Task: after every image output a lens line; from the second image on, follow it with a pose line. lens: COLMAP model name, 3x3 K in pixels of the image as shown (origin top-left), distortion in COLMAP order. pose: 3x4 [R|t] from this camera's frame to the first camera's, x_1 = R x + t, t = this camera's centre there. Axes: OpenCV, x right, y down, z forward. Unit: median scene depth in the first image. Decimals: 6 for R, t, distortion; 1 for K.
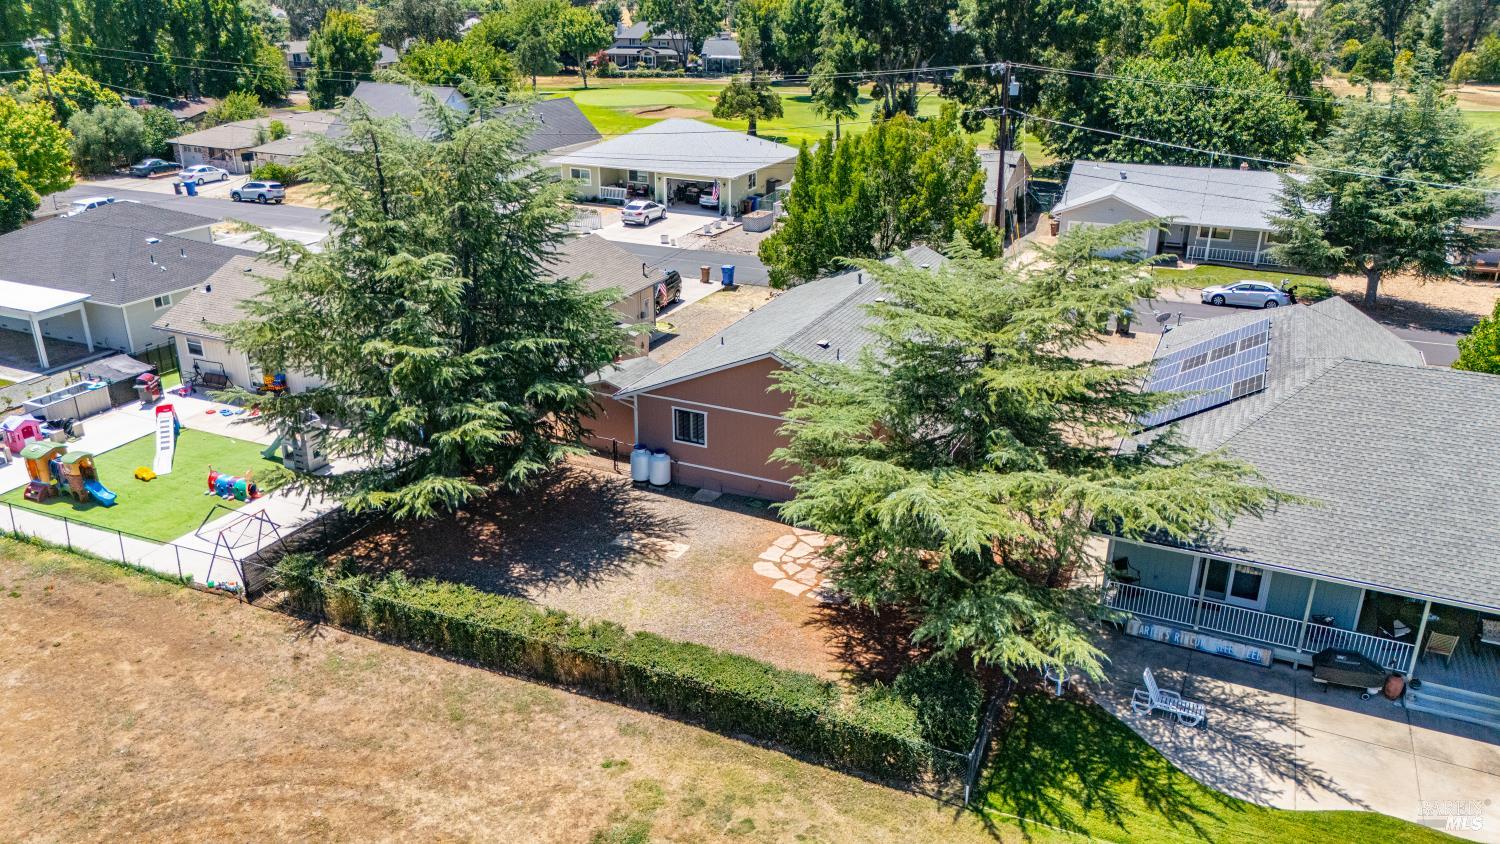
lens RADIAL K [[1102.2, 0, 753.9], [0, 1102.2, 427.8], [0, 0, 1]] dist [0.058953, -0.051032]
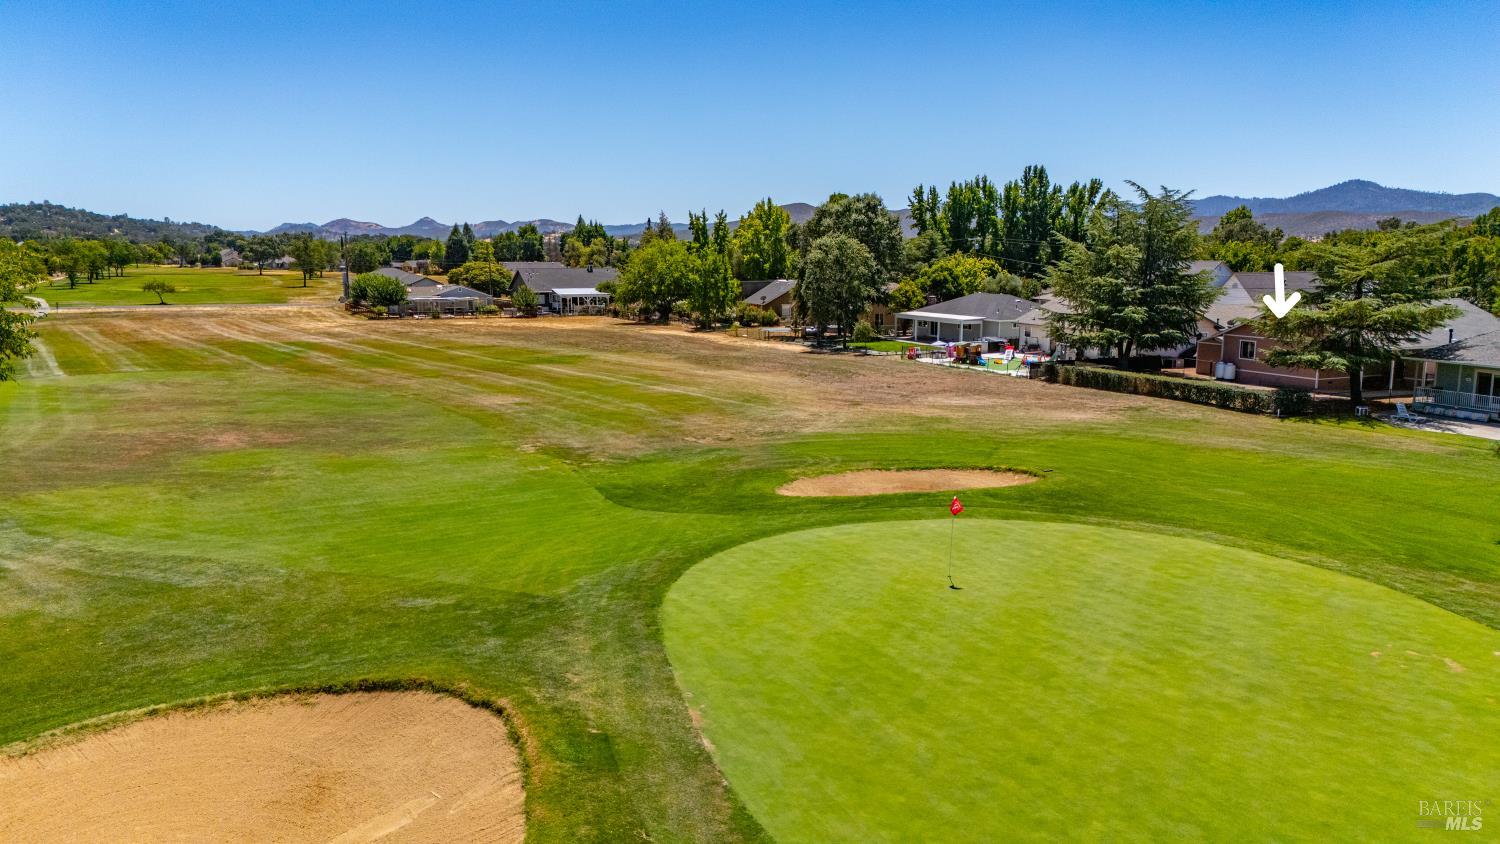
lens RADIAL K [[1102.2, 0, 747.2], [0, 1102.2, 417.3], [0, 0, 1]] dist [0.058953, -0.051032]
pose [[0.750988, 0.096825, -0.653178, 0.476959], [-0.246951, 0.958592, -0.141832, 0.505681], [0.612399, 0.267817, 0.743802, -0.828200]]
